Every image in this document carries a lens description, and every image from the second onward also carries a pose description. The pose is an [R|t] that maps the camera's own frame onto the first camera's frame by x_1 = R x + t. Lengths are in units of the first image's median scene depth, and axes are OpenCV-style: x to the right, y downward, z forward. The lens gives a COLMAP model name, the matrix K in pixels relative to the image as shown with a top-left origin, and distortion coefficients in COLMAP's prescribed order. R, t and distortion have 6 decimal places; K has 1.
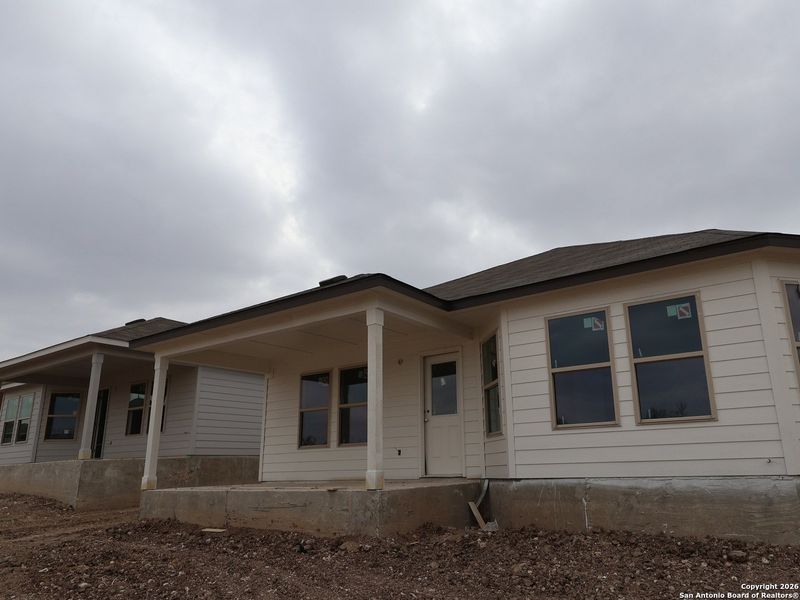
lens RADIAL K [[603.5, 0, 400.0], [0, 603.5, 300.0], [0, 0, 1]] dist [-0.000138, 0.001591]
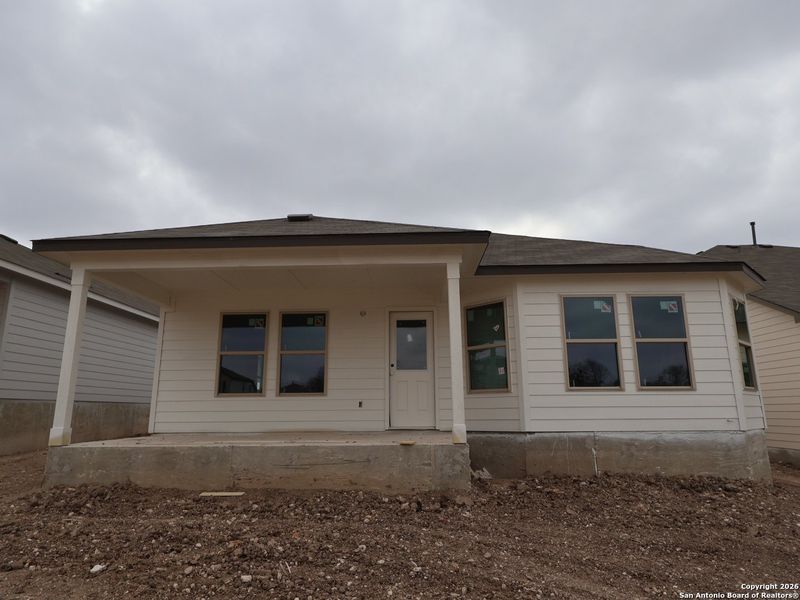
lens RADIAL K [[554.5, 0, 398.9], [0, 554.5, 281.6], [0, 0, 1]] dist [0.005452, -0.001898]
pose [[0.816258, 0.150287, 0.557796, -0.642974], [-0.167741, 0.985626, -0.020091, 0.080728], [-0.552798, -0.077166, 0.829735, 0.295724]]
